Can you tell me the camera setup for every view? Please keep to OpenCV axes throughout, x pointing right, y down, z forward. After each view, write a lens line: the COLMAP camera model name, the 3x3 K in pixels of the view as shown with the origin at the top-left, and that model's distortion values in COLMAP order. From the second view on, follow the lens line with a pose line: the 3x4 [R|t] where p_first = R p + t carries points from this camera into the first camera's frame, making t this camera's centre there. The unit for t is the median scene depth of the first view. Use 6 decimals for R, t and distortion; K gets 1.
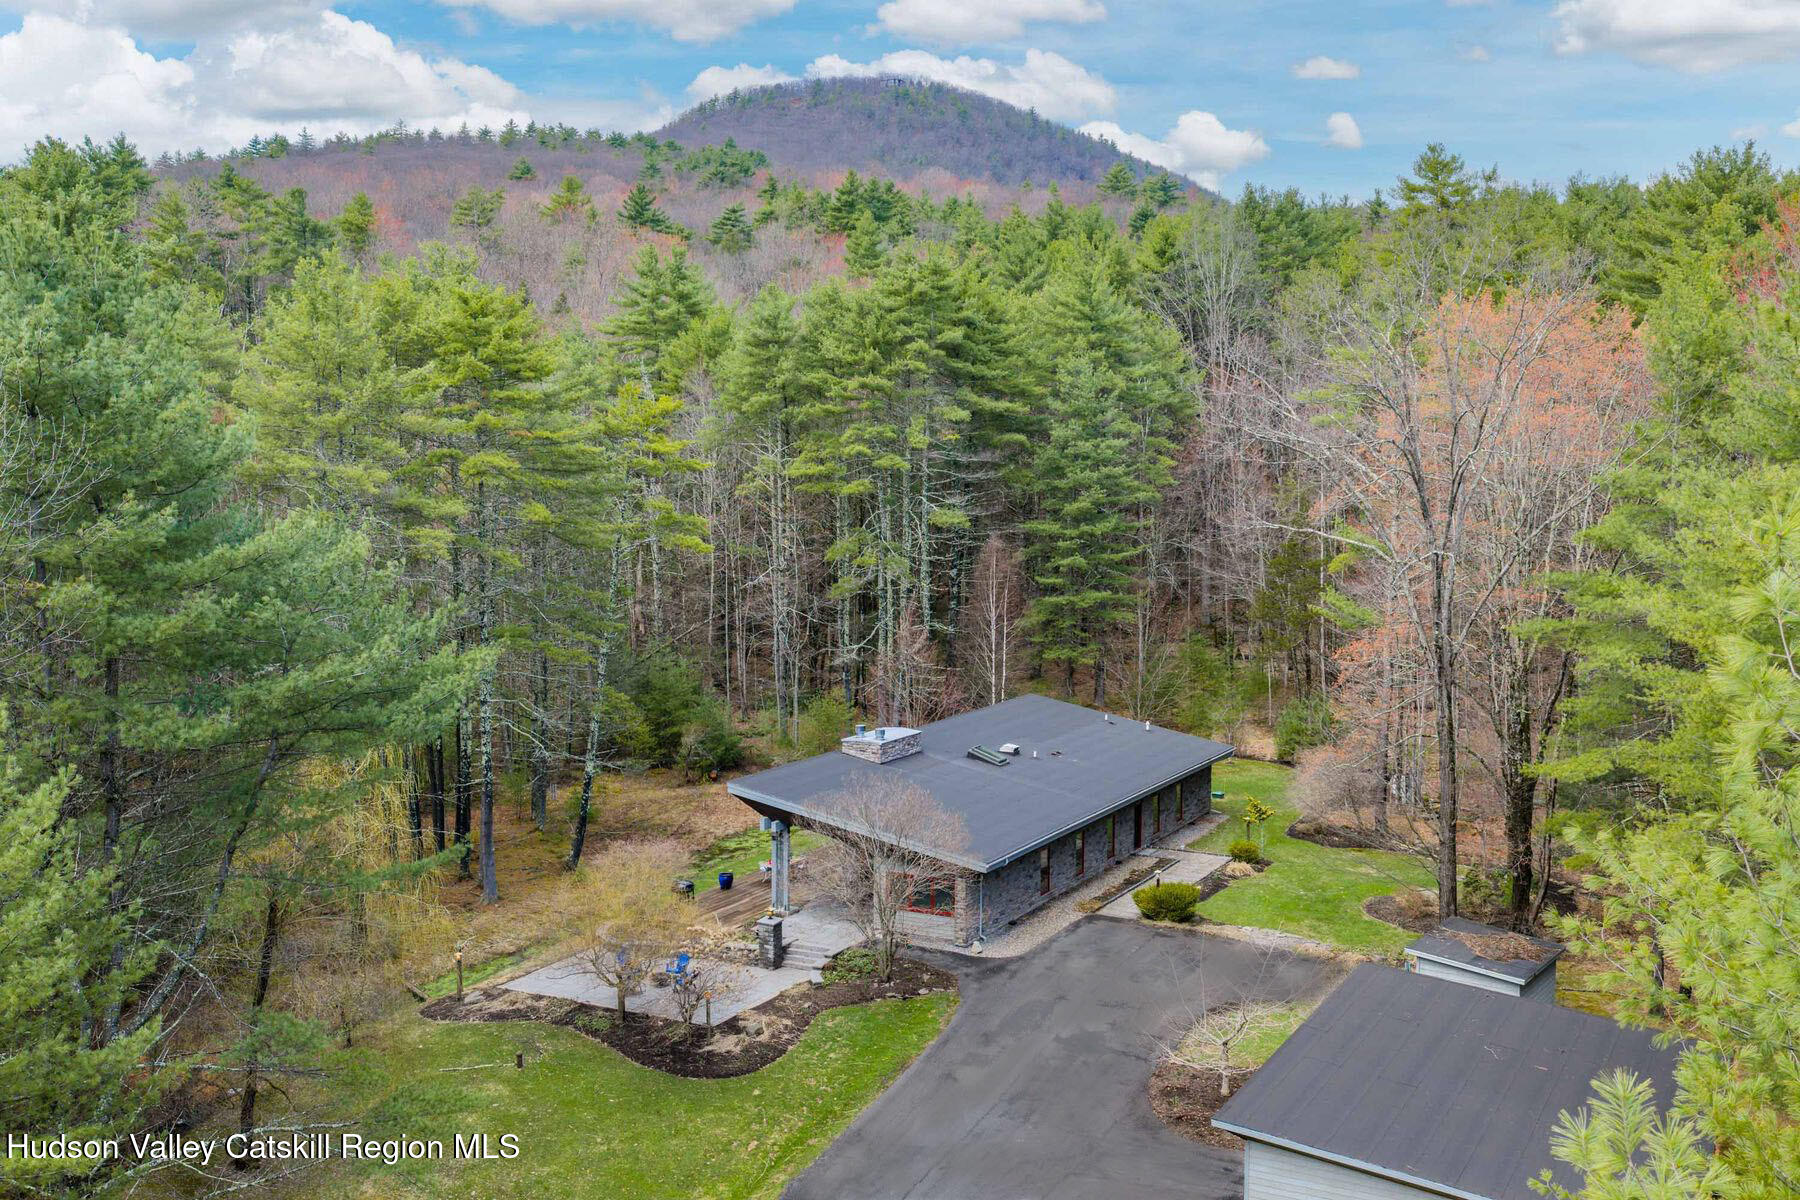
lens RADIAL K [[1754.1, 0, 922.0], [0, 1754.1, 596.1], [0, 0, 1]] dist [0.035420, -0.018855]
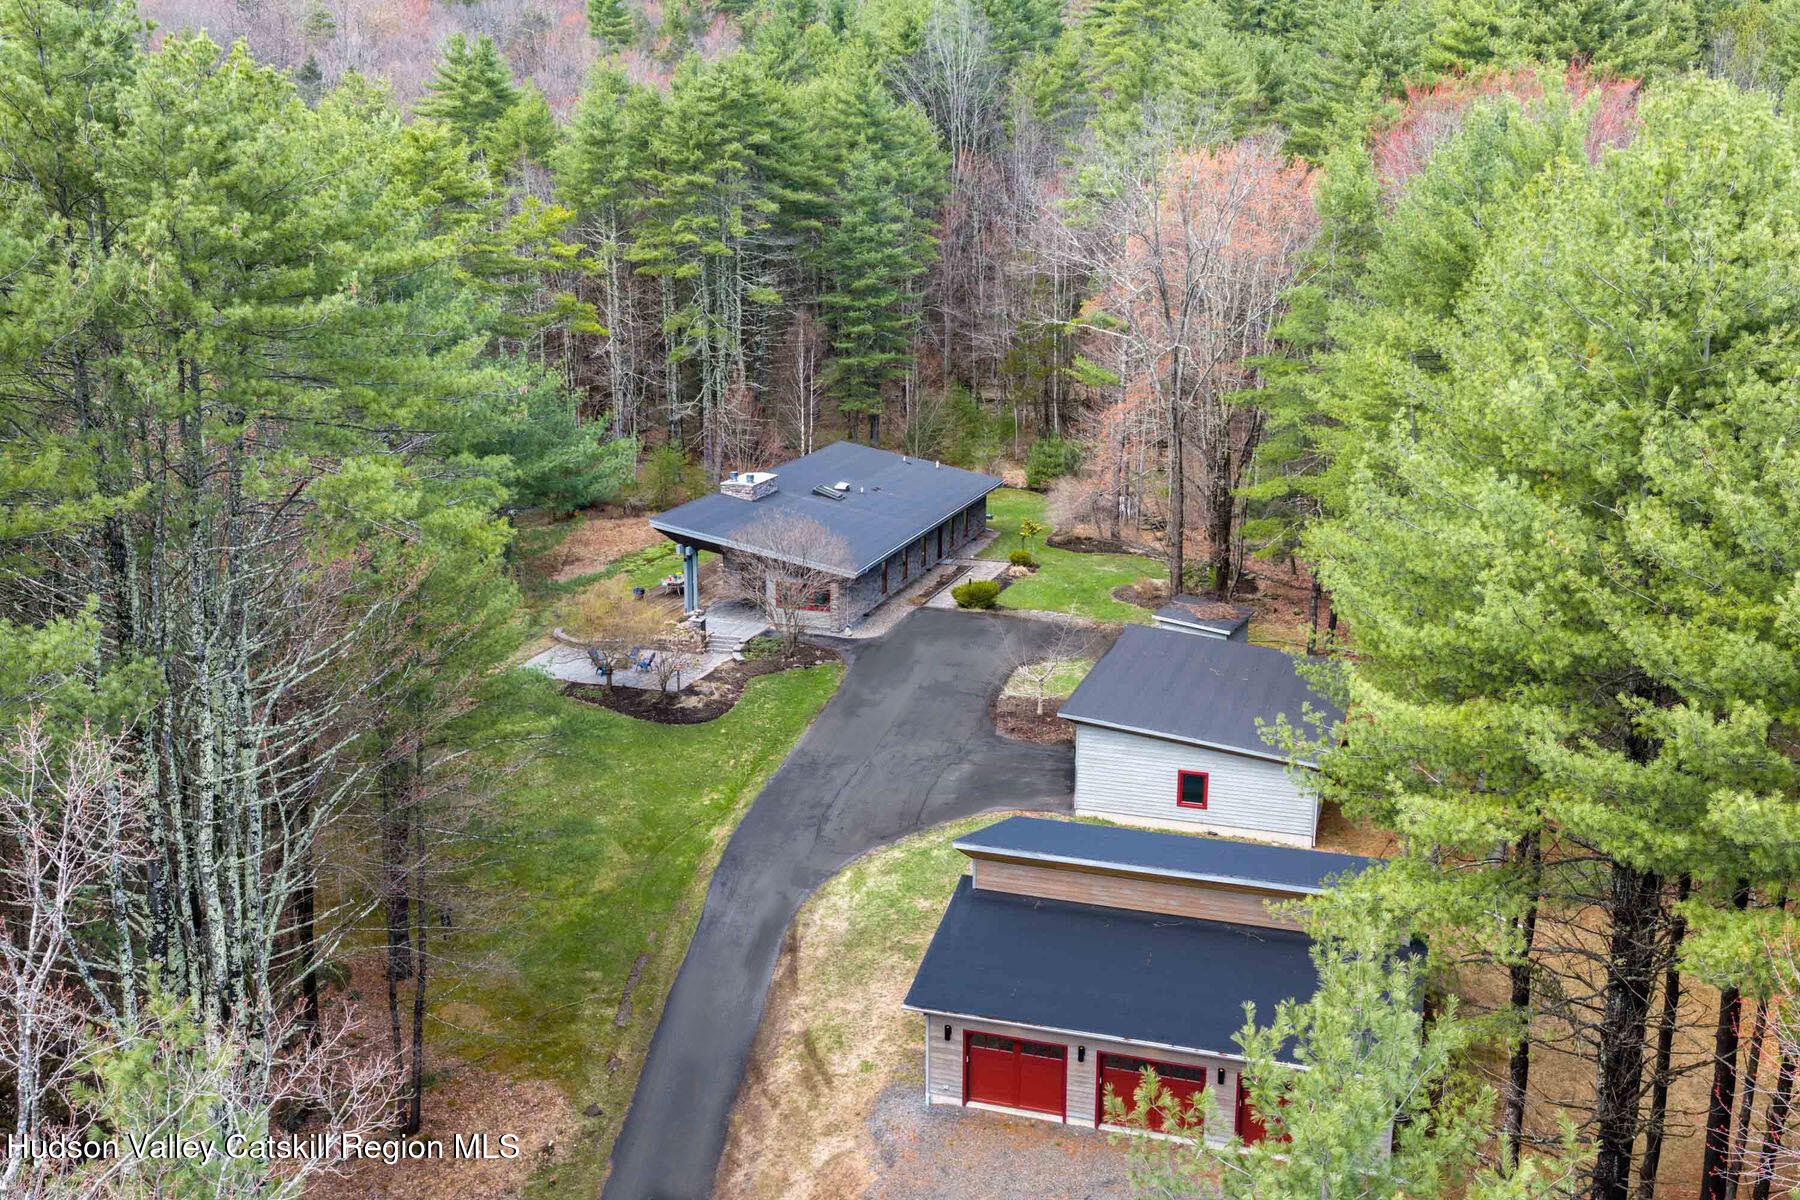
lens RADIAL K [[1754.1, 0, 922.0], [0, 1754.1, 596.1], [0, 0, 1]] dist [0.035420, -0.018855]
pose [[0.983722, -0.038759, 0.175469, -0.098468], [0.011128, 0.987727, 0.155792, -0.027173], [-0.179354, -0.151304, 0.972080, -0.224254]]
